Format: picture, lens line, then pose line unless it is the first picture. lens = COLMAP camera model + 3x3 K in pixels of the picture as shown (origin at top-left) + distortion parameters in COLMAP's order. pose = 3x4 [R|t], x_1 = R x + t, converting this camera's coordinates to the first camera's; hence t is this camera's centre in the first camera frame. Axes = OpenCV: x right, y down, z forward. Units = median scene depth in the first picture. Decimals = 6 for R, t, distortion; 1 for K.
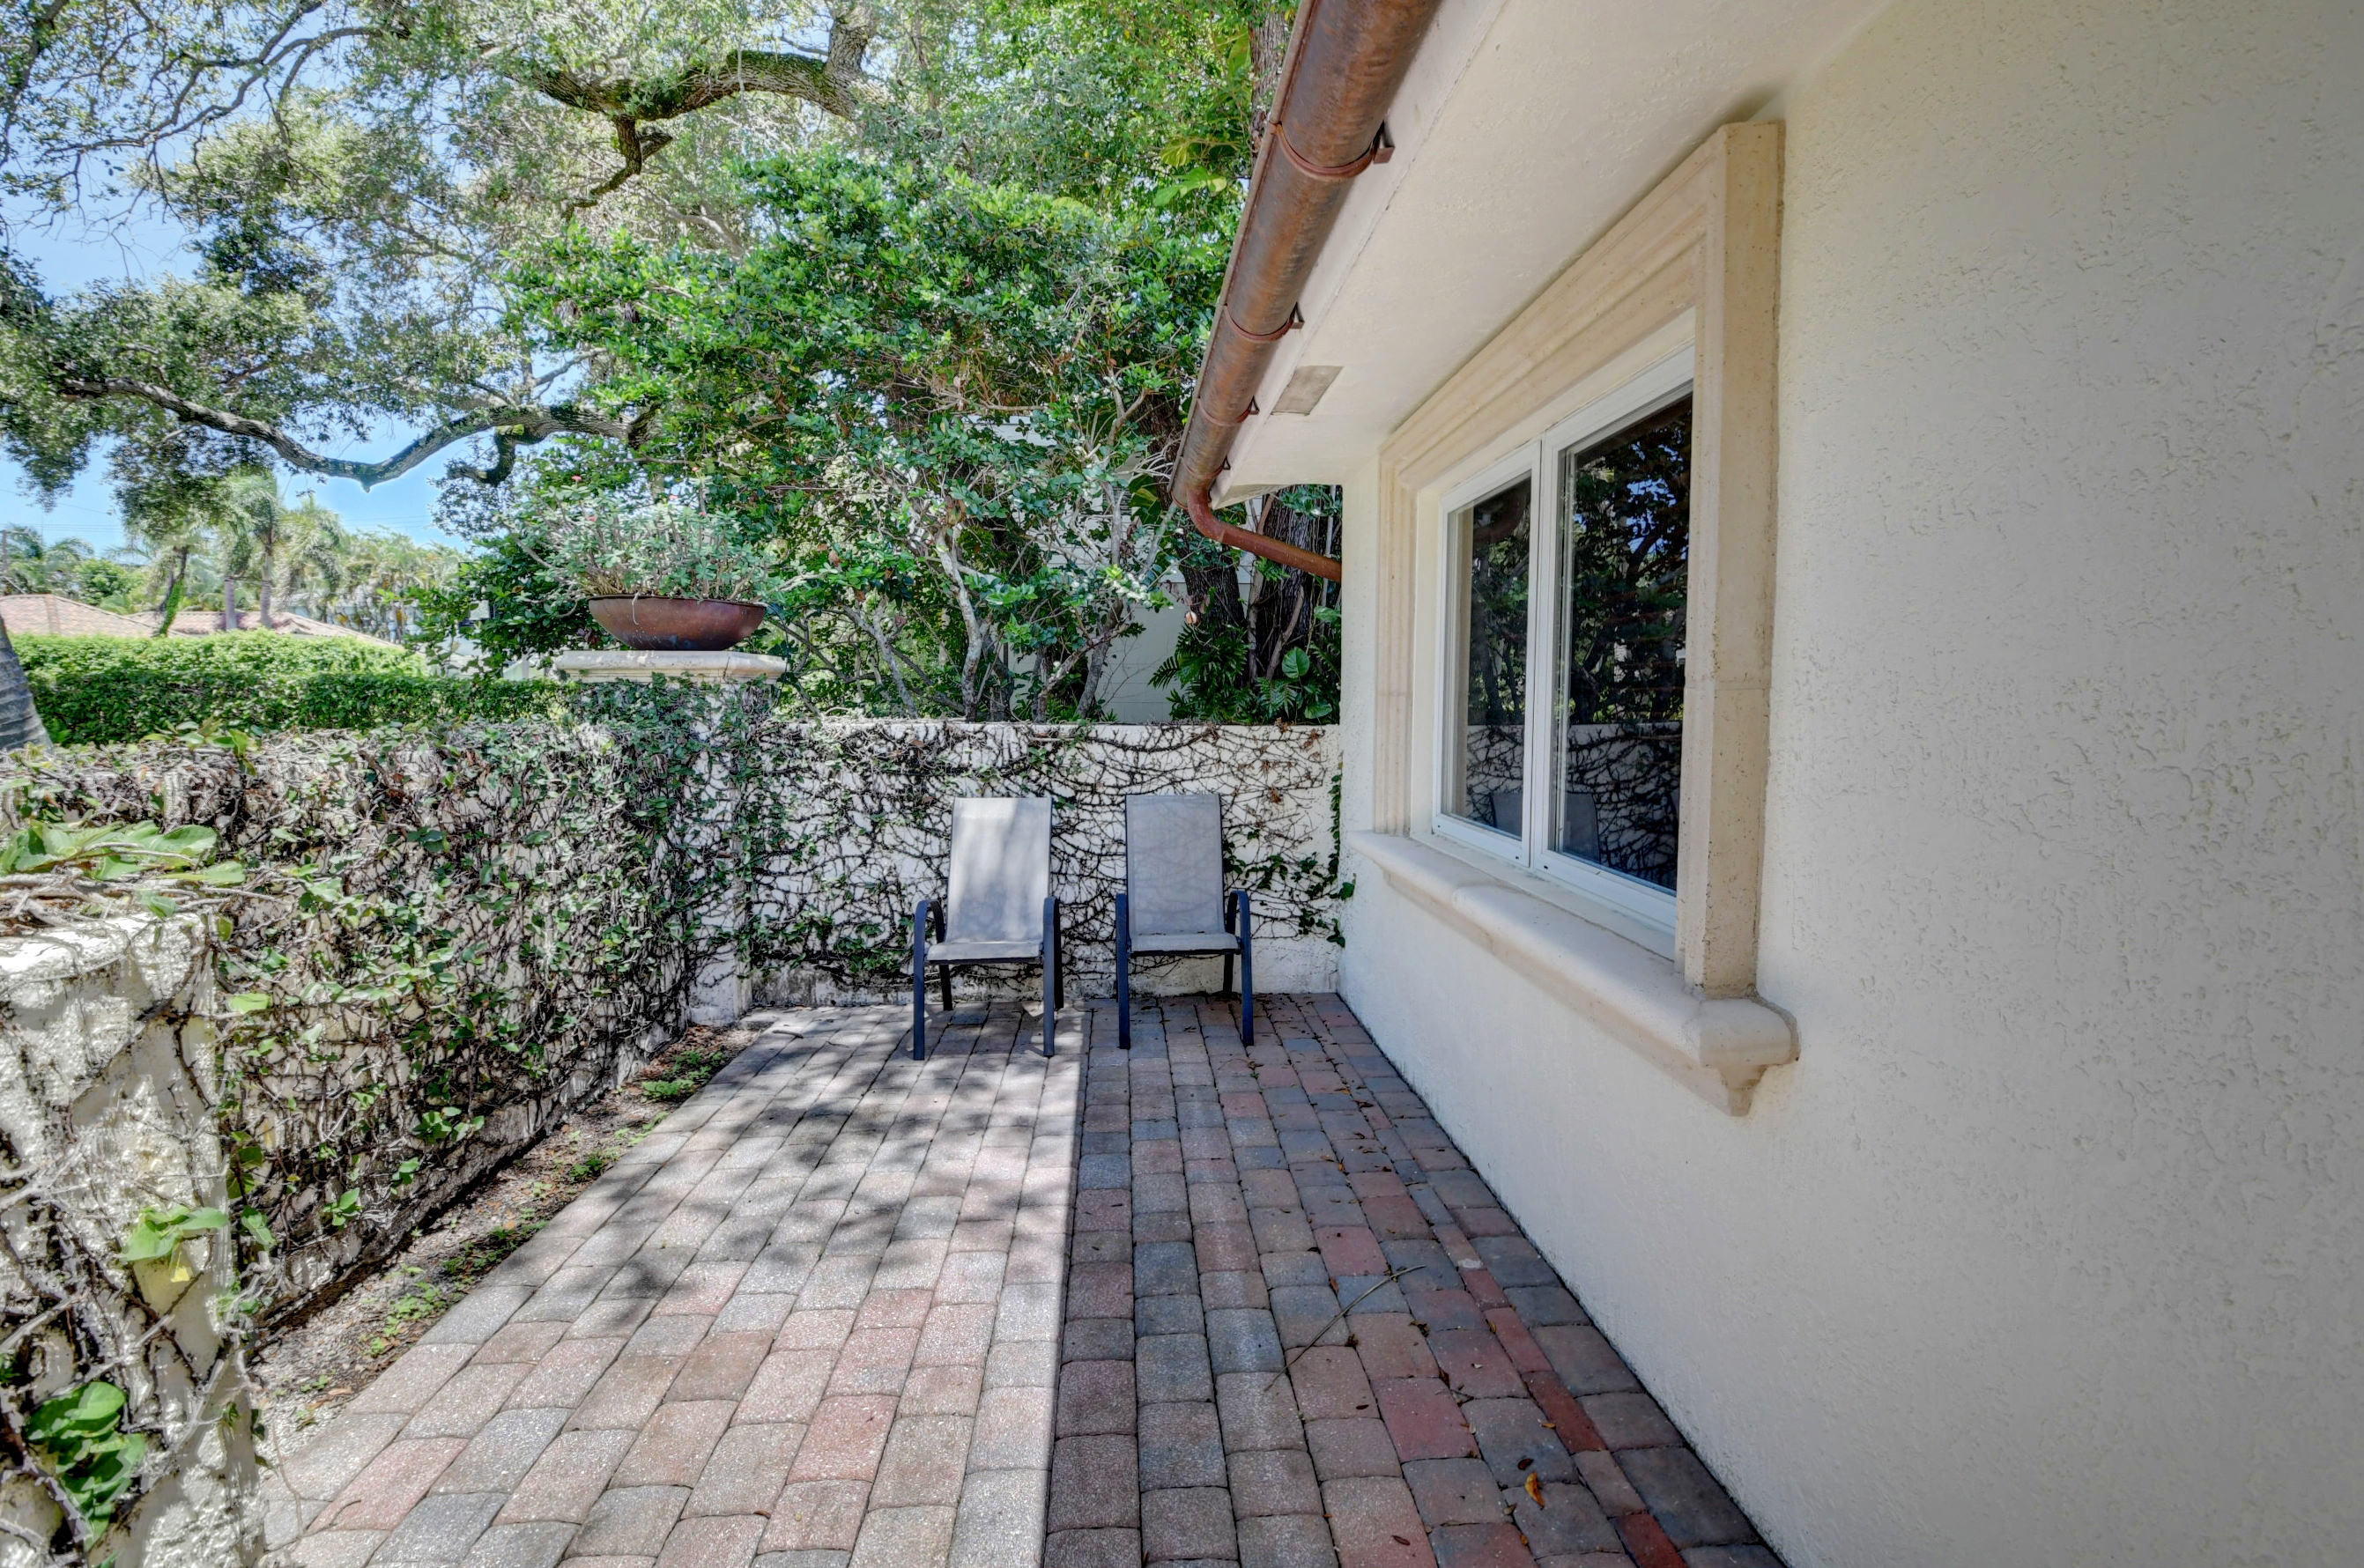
lens RADIAL K [[1043.7, 0, 1170.6], [0, 1043.7, 777.0], [0, 0, 1]] dist [0.002084, -0.020910]
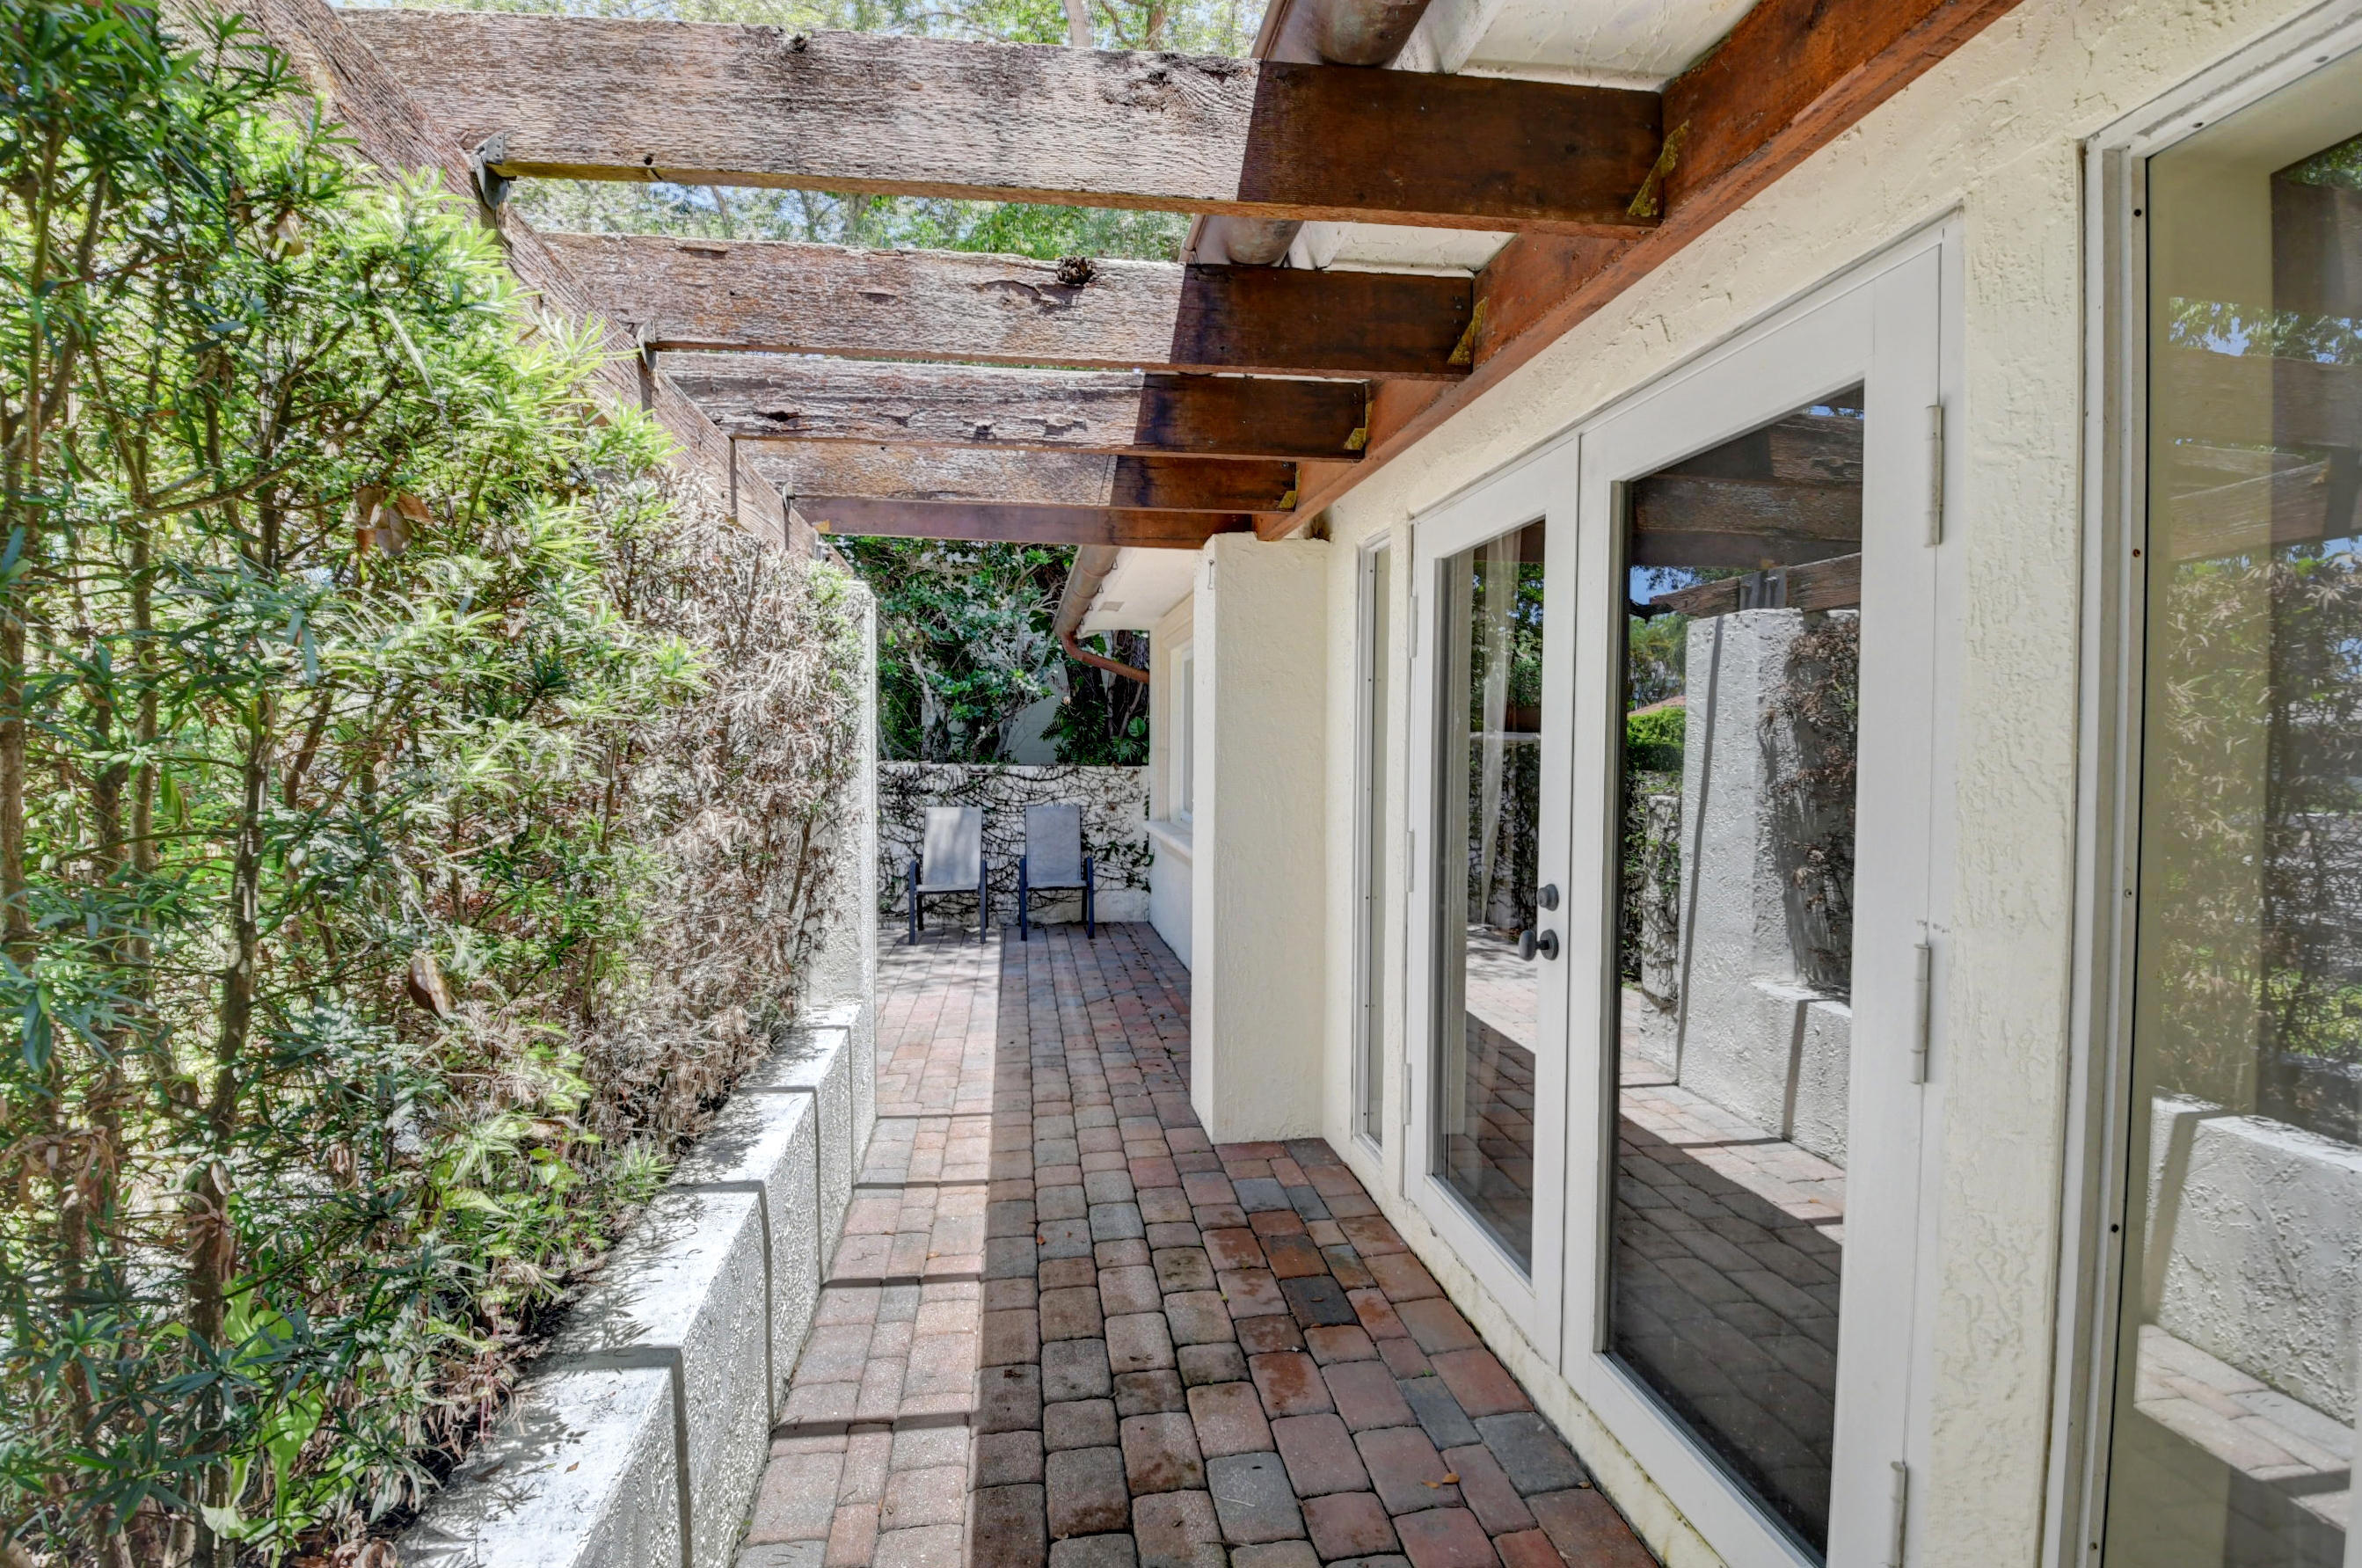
lens RADIAL K [[1065.8, 0, 1172.4], [0, 1065.8, 778.5], [0, 0, 1]] dist [0.003182, -0.016124]
pose [[0.995418, 0.003224, 0.095564, 0.030407], [0.000815, 0.999109, -0.042190, 0.045781], [-0.095615, 0.042075, 0.994529, -0.777265]]
